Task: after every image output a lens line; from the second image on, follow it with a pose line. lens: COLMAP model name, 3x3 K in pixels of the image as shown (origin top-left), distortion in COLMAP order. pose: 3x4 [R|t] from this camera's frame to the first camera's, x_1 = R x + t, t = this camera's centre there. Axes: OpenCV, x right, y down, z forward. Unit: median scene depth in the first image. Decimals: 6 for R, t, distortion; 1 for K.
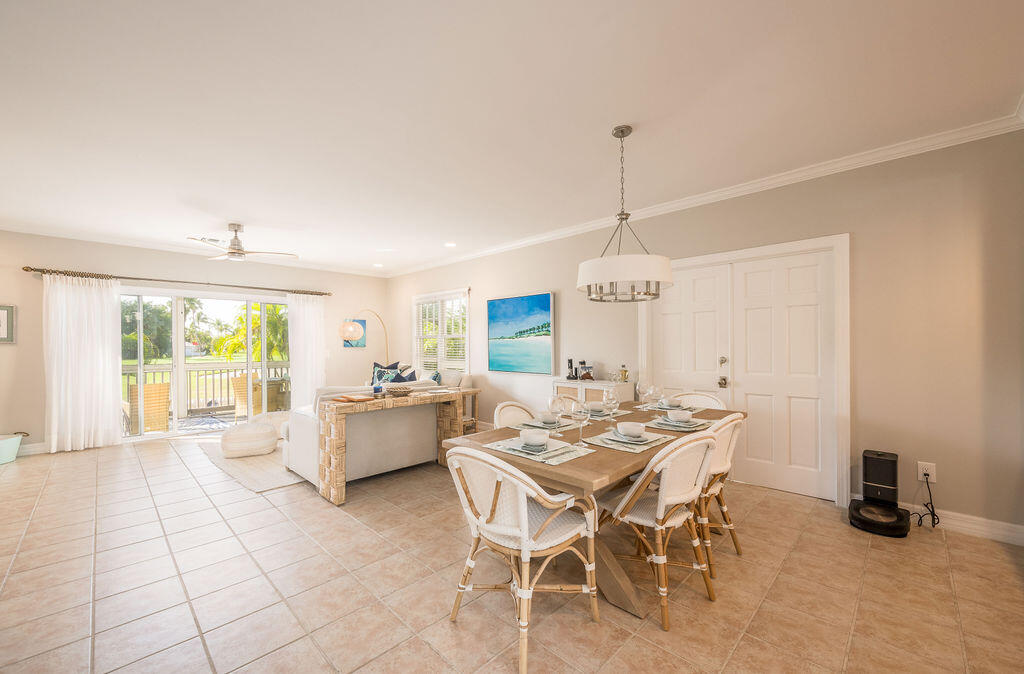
lens RADIAL K [[408.8, 0, 503.6], [0, 408.8, 349.4], [0, 0, 1]] dist [0.002941, -0.000027]
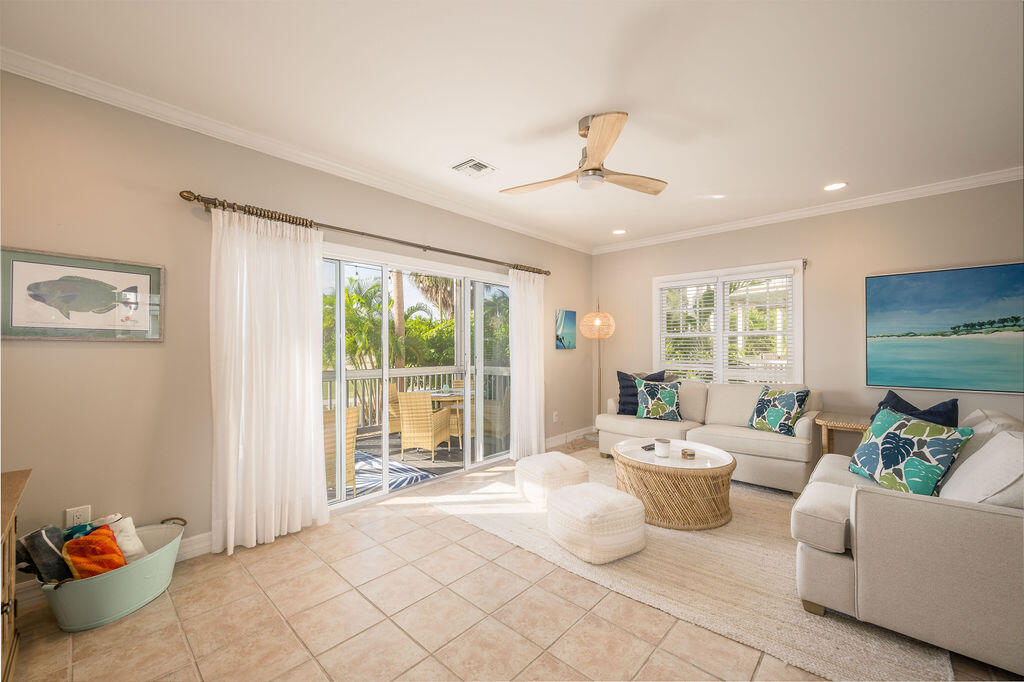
lens RADIAL K [[397.6, 0, 511.3], [0, 397.6, 345.7], [0, 0, 1]] dist [-0.002633, -0.000023]
pose [[0.998990, 0.000621, 0.044933, -0.777427], [0.000039, 0.999892, -0.014682, -0.002412], [-0.044938, 0.014669, 0.998882, 0.490190]]
